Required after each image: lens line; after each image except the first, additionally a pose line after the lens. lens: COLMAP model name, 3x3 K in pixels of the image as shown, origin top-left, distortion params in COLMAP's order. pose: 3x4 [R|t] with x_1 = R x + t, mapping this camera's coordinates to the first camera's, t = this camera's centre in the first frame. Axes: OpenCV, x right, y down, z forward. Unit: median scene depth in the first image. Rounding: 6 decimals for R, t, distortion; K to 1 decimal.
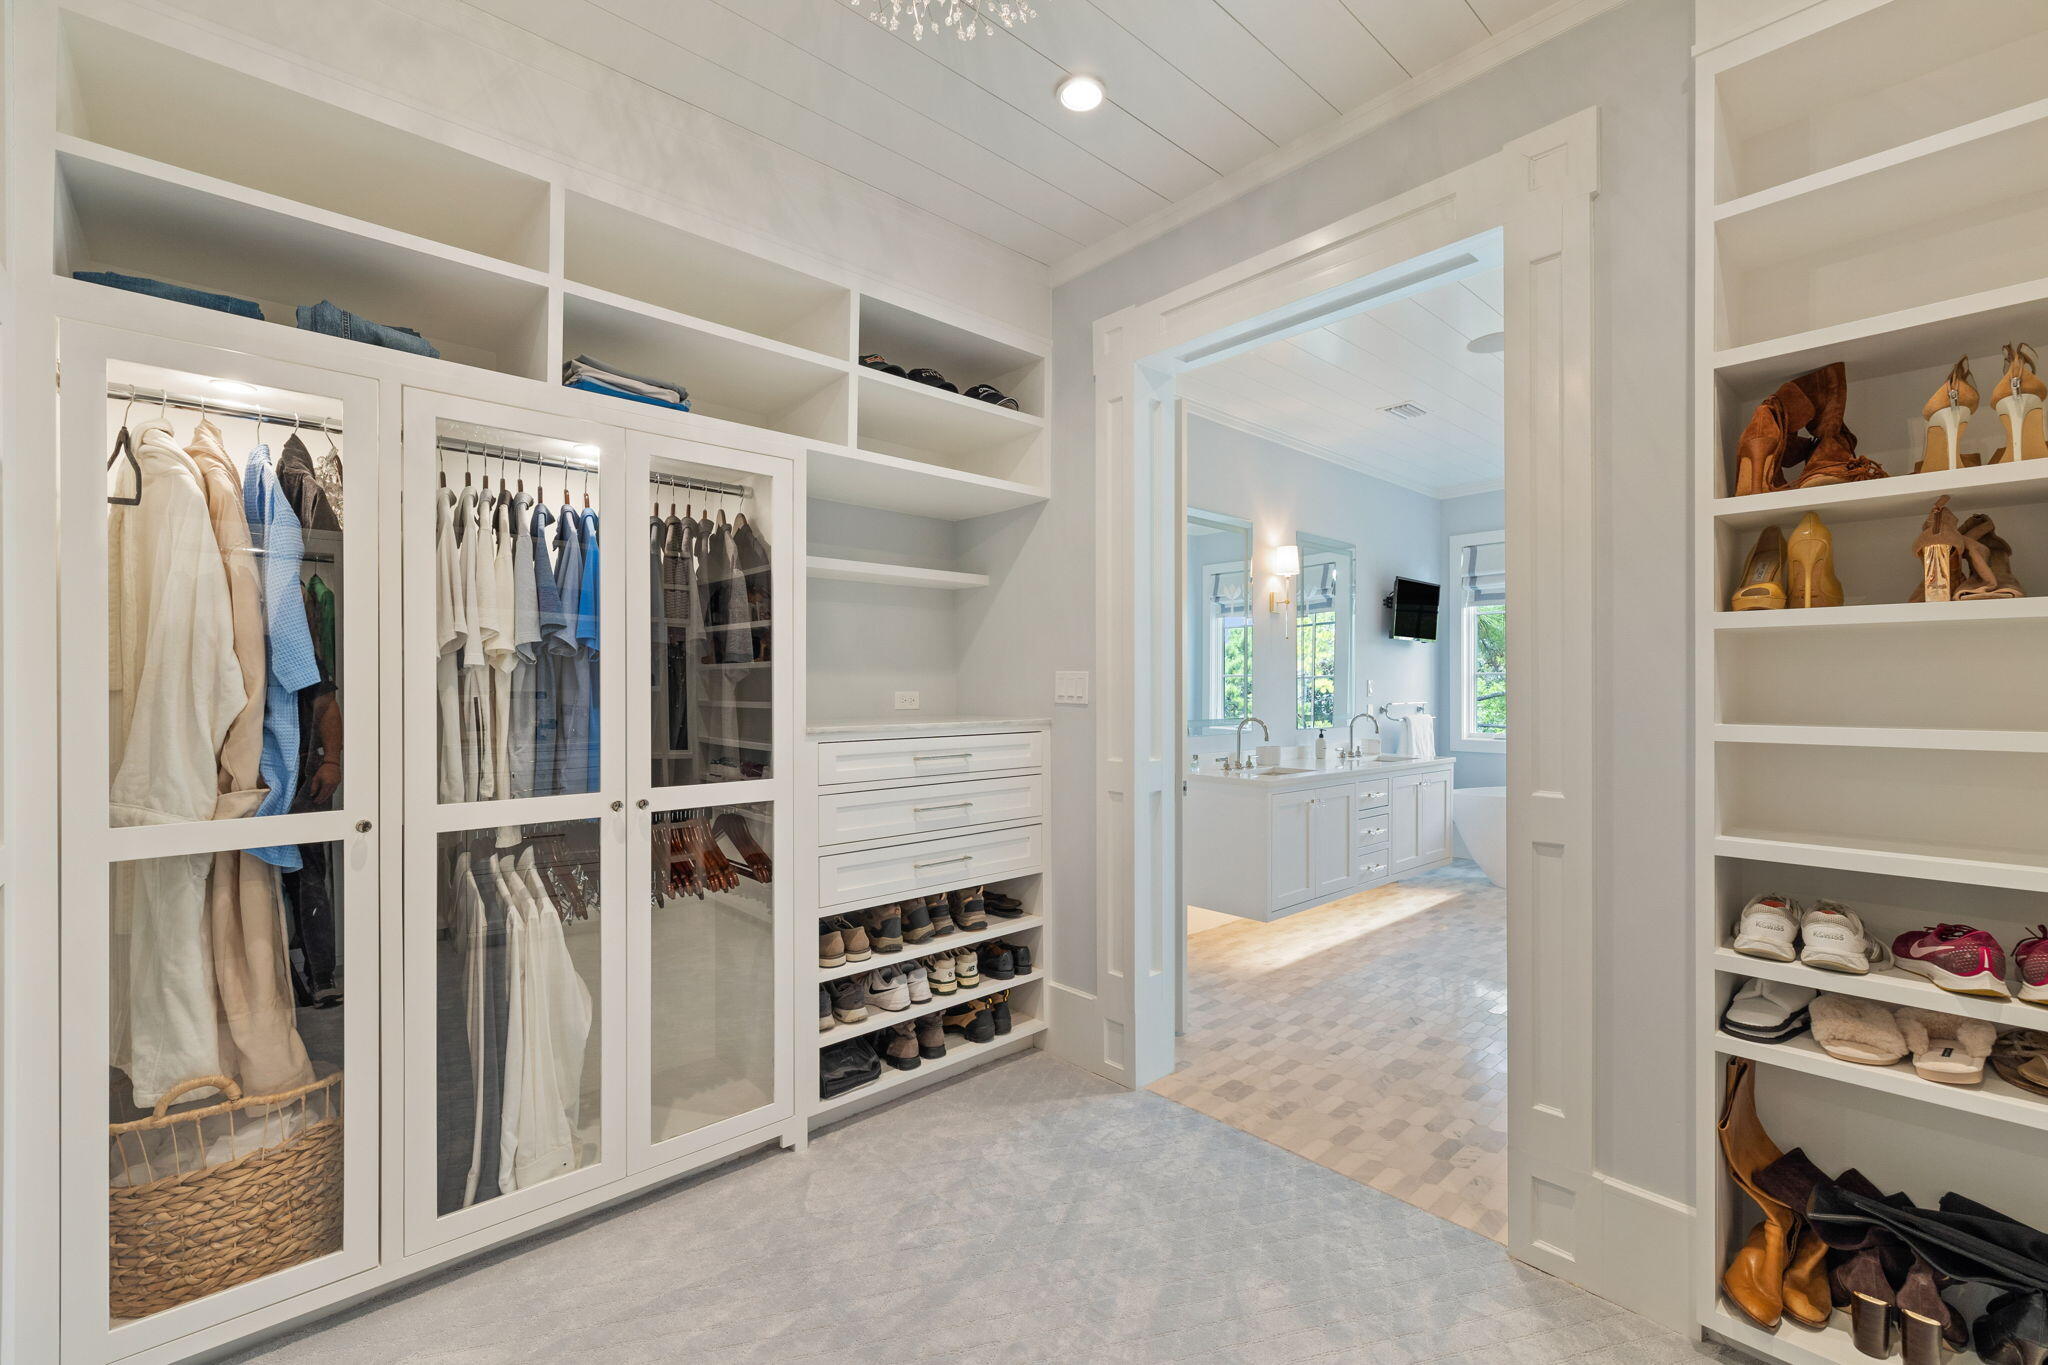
lens RADIAL K [[872.7, 0, 1019.0], [0, 872.7, 691.4], [0, 0, 1]] dist [0.000335, 0.000020]
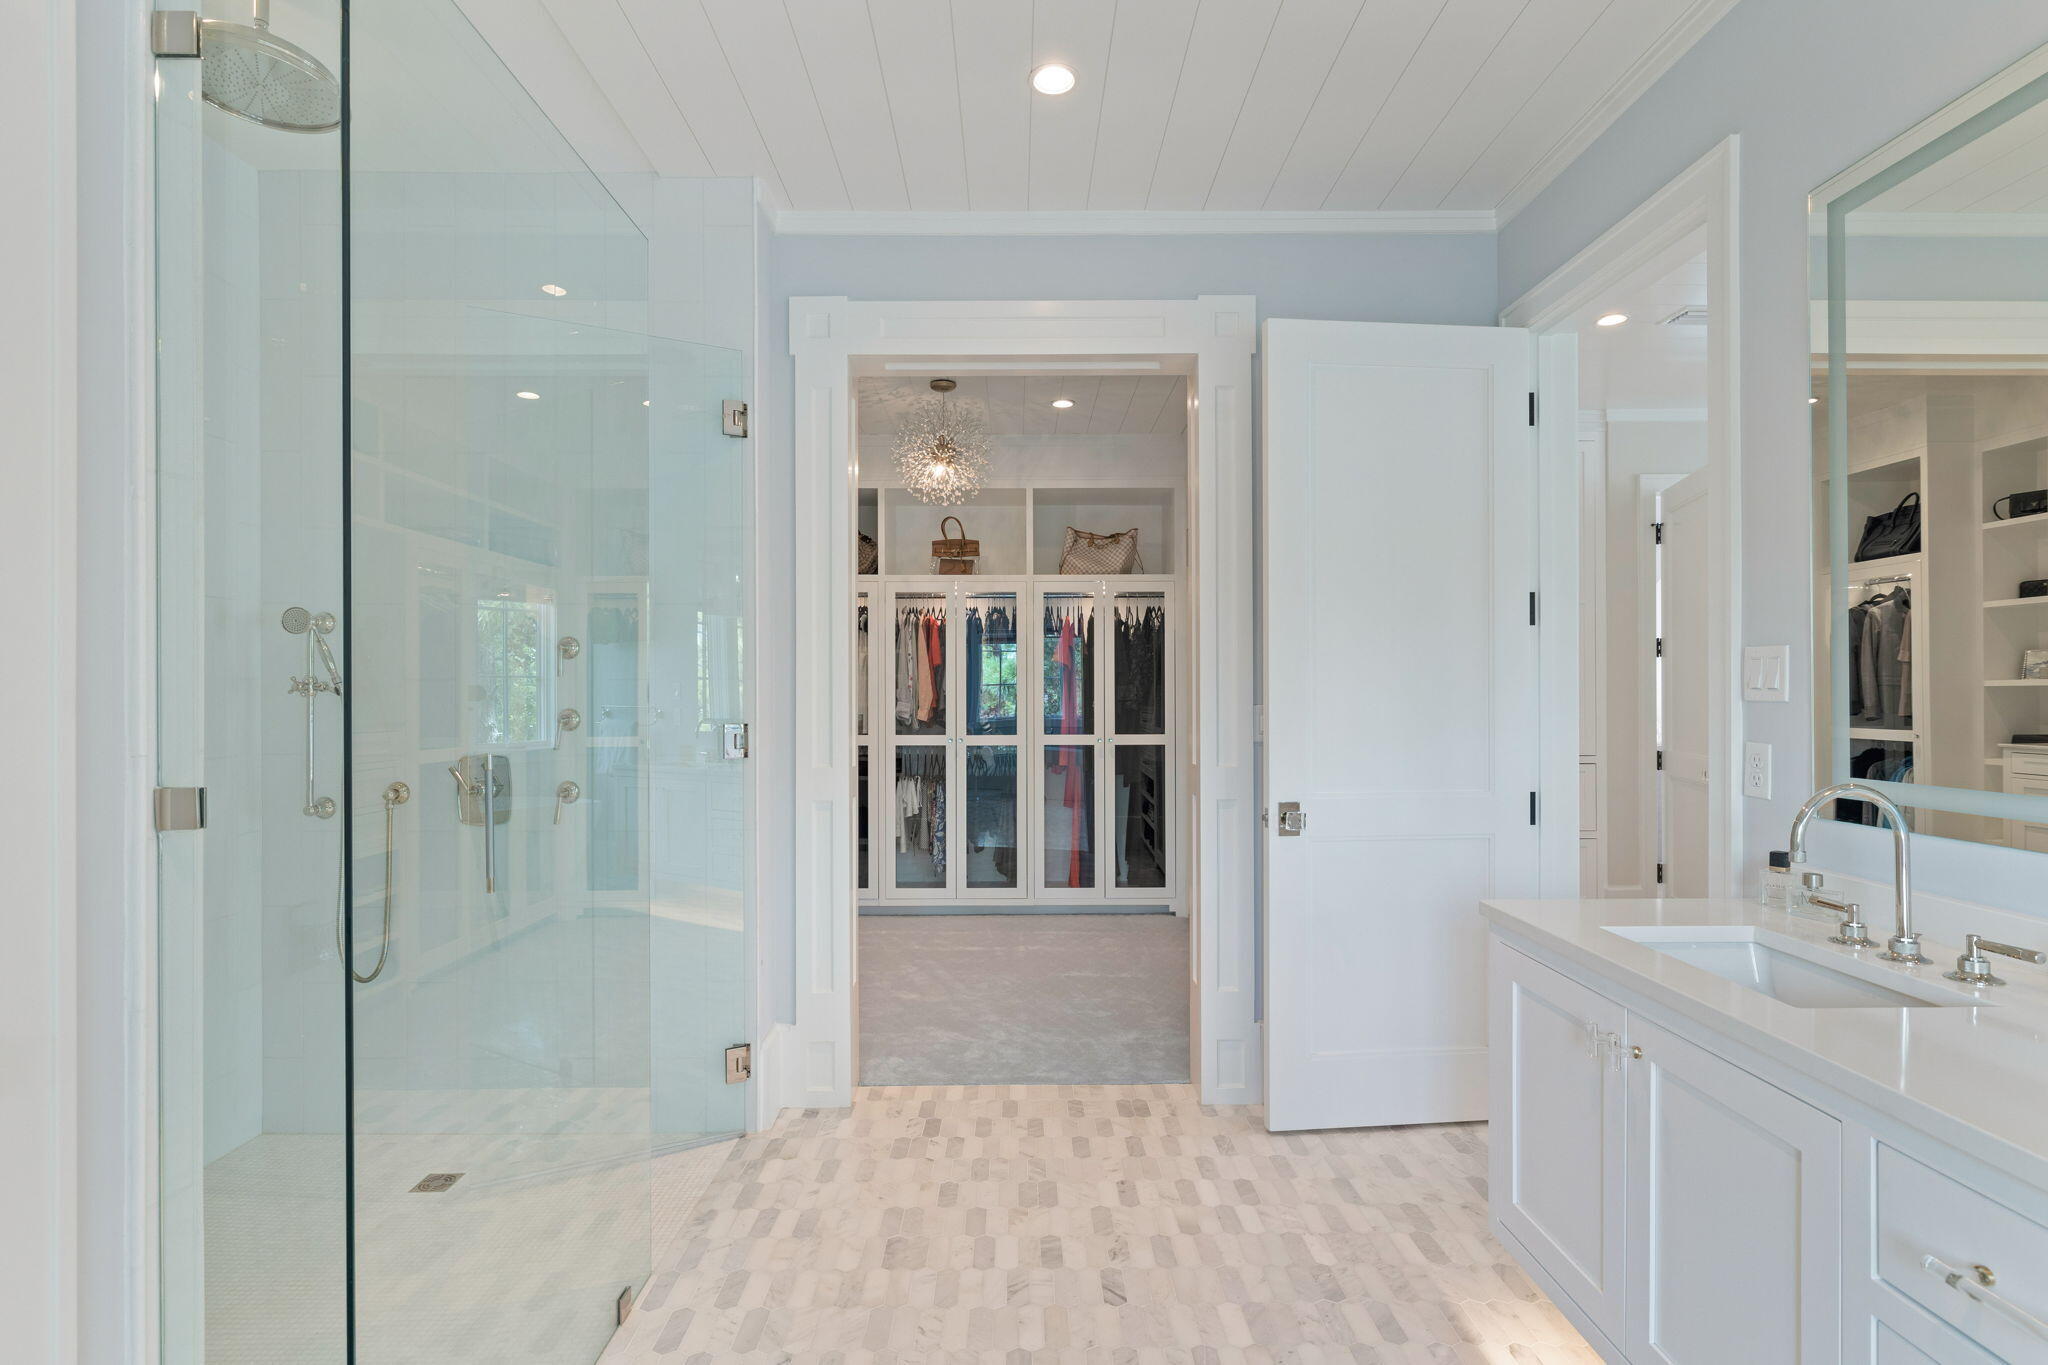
lens RADIAL K [[872.7, 0, 1019.0], [0, 872.7, 691.4], [0, 0, 1]] dist [0.000335, 0.000020]
pose [[-0.646422, 0.013744, -0.762856, 1.013213], [0.008211, 0.999905, 0.011056, -0.016535], [0.762936, 0.000883, -0.646474, 1.458566]]
